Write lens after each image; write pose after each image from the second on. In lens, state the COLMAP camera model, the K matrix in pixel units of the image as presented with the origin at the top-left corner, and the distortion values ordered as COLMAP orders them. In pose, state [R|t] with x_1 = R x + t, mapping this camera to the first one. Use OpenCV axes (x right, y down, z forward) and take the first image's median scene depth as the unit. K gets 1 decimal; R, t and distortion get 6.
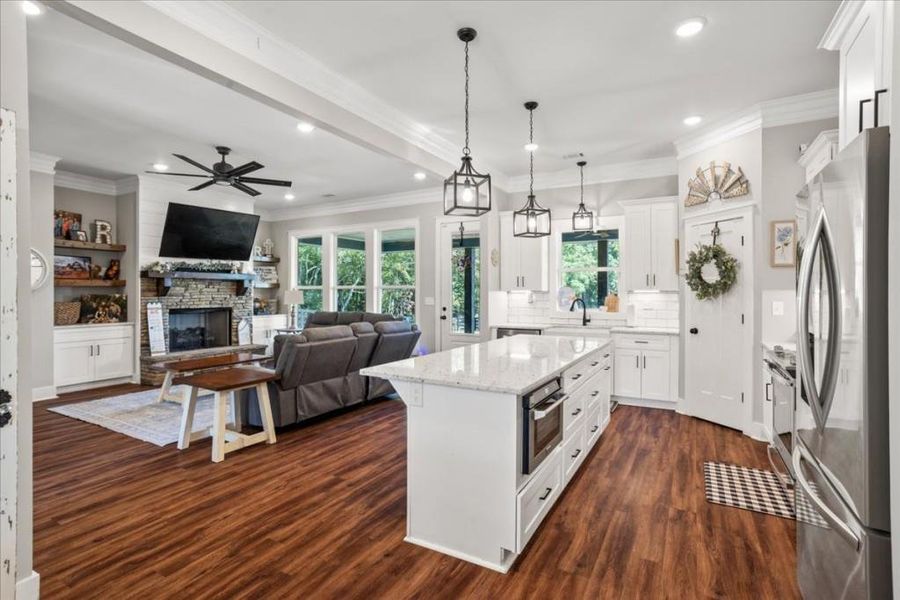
lens RADIAL K [[435.5, 0, 454.4], [0, 435.5, 288.8], [0, 0, 1]] dist [-0.056336, 0.038313]
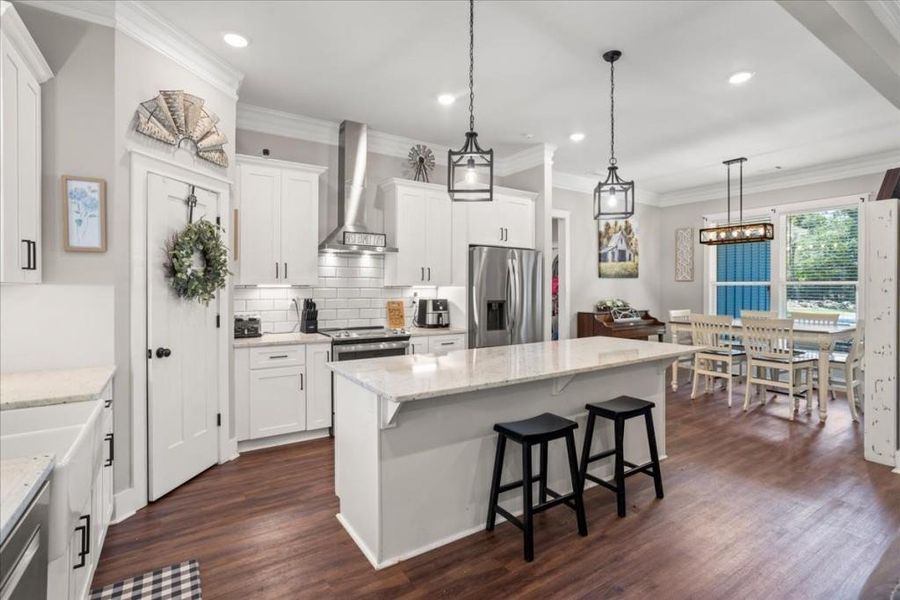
lens RADIAL K [[435.5, 0, 454.4], [0, 435.5, 288.8], [0, 0, 1]] dist [-0.056336, 0.038313]
pose [[-0.888942, -0.005318, 0.457988, -0.052902], [-0.008259, 0.999956, -0.004418, 0.006036], [-0.457944, -0.007710, -0.888947, 0.965299]]
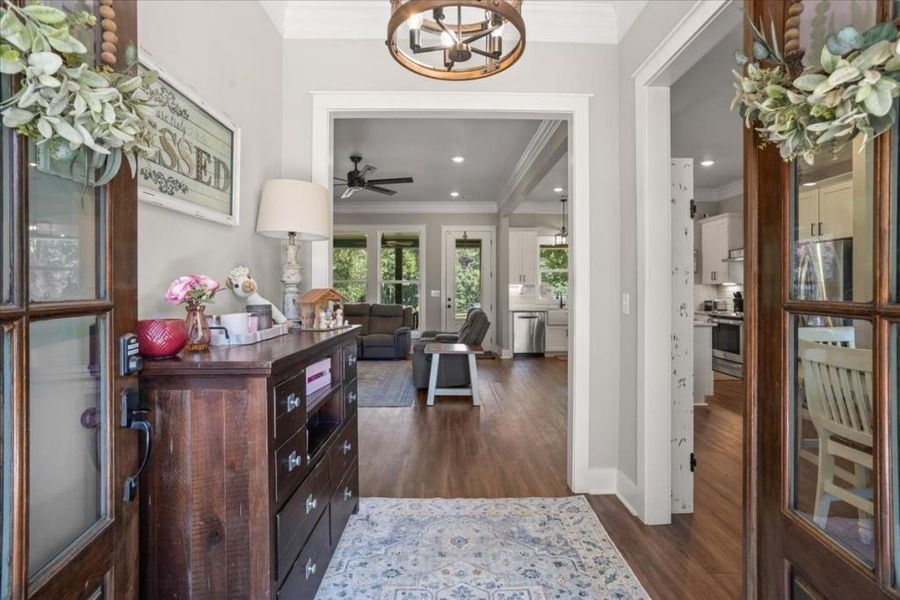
lens RADIAL K [[435.5, 0, 454.4], [0, 435.5, 288.8], [0, 0, 1]] dist [-0.056336, 0.038313]
pose [[0.861674, -0.000146, 0.507462, -0.715623], [-0.003493, 0.999975, 0.006217, 0.008239], [-0.507450, -0.007130, 0.861652, -0.094615]]
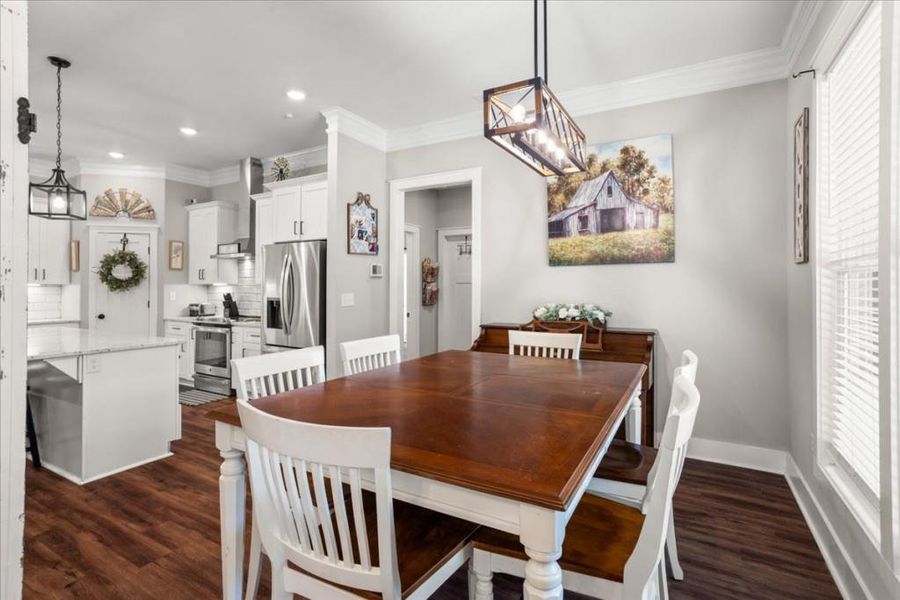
lens RADIAL K [[435.5, 0, 454.4], [0, 435.5, 288.8], [0, 0, 1]] dist [-0.056336, 0.038313]
pose [[0.010647, -0.006651, 0.999921, -0.492049], [-0.009224, 0.999935, 0.006749, -0.000986], [-0.999901, -0.009295, 0.010585, -0.035010]]
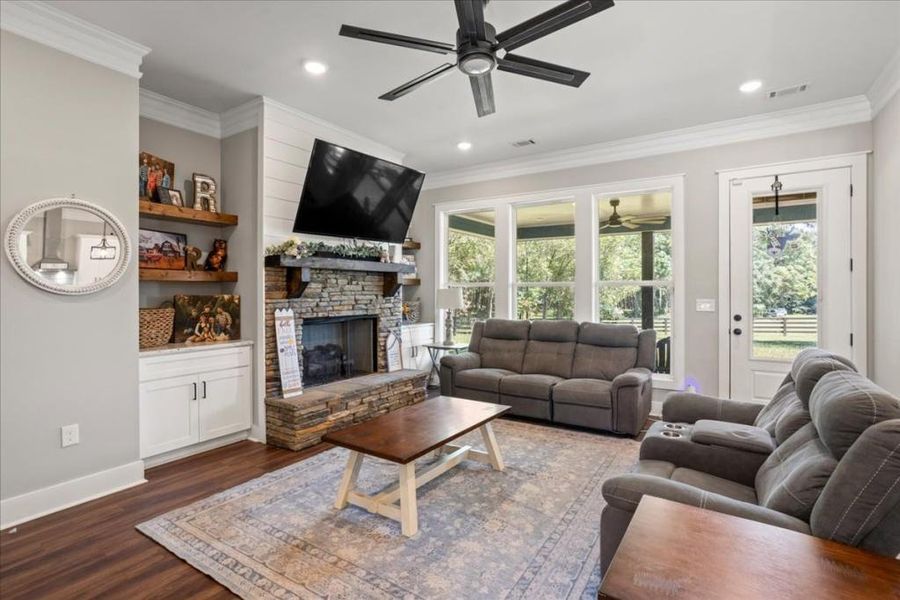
lens RADIAL K [[435.5, 0, 454.4], [0, 435.5, 288.8], [0, 0, 1]] dist [-0.056336, 0.038313]
pose [[0.997719, -0.001260, -0.067487, -0.424156], [0.001451, 0.999995, 0.002775, 0.003036], [0.067483, -0.002866, 0.997716, 0.408481]]
